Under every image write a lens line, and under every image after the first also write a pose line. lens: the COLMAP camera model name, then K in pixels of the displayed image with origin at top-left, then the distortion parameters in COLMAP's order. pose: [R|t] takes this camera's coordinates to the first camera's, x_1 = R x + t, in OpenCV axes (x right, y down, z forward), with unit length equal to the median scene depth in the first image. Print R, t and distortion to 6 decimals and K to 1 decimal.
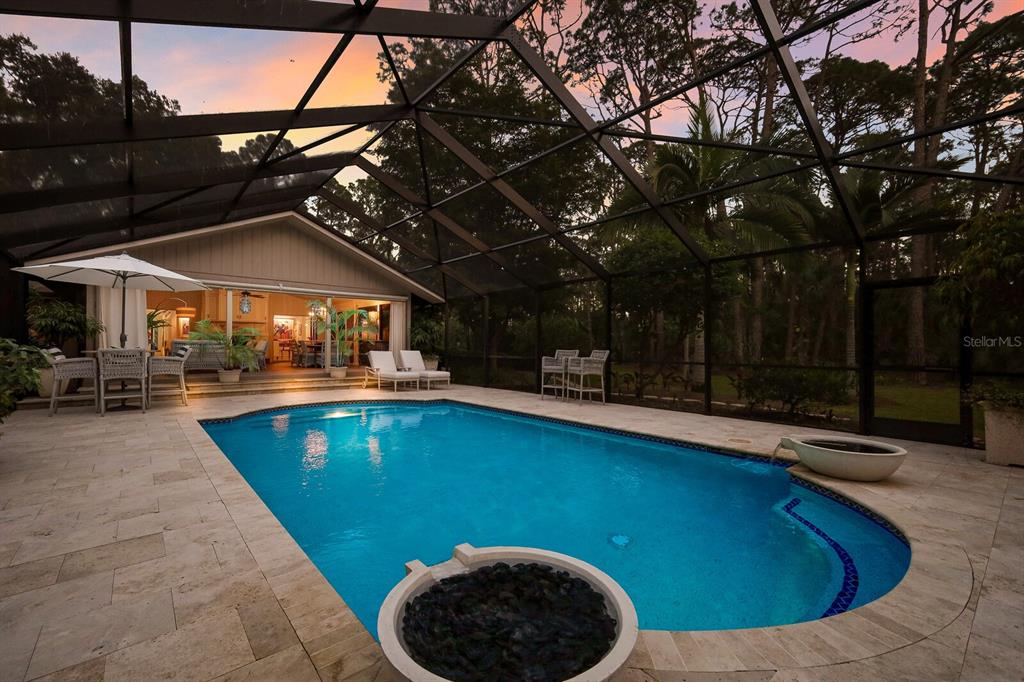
lens RADIAL K [[445.9, 0, 517.4], [0, 445.9, 337.8], [0, 0, 1]] dist [0.012824, 0.000360]
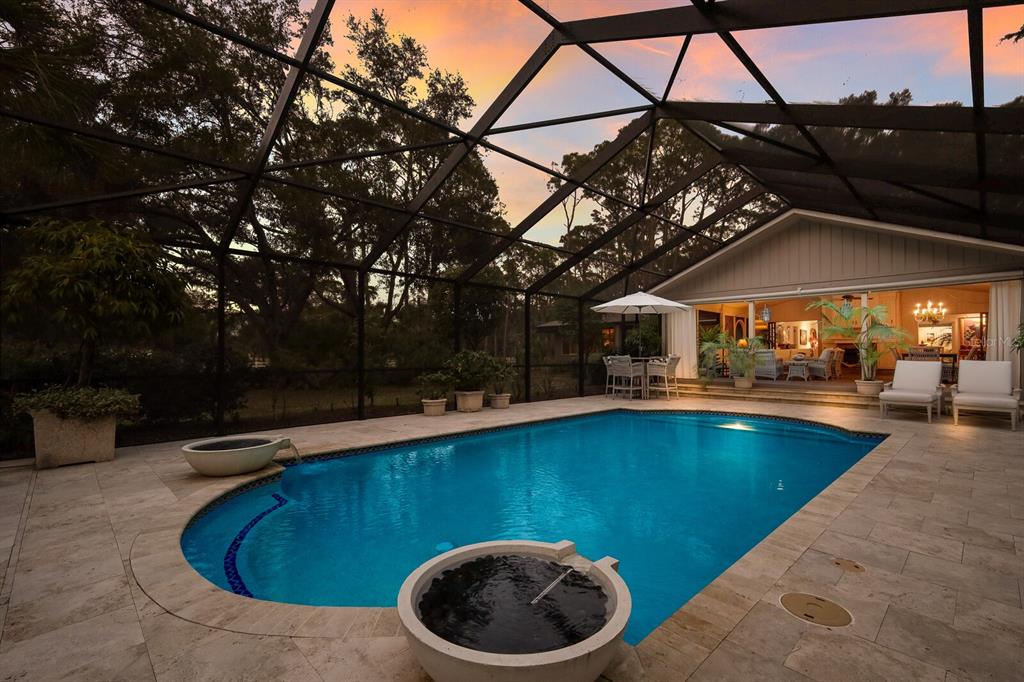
lens RADIAL K [[456.3, 0, 517.4], [0, 456.3, 348.9], [0, 0, 1]] dist [0.001449, -0.000028]
pose [[0.072453, -0.013295, -0.997283, 1.770228], [0.016662, 0.999788, -0.012118, 0.033439], [0.997233, -0.015738, 0.072659, 1.507411]]
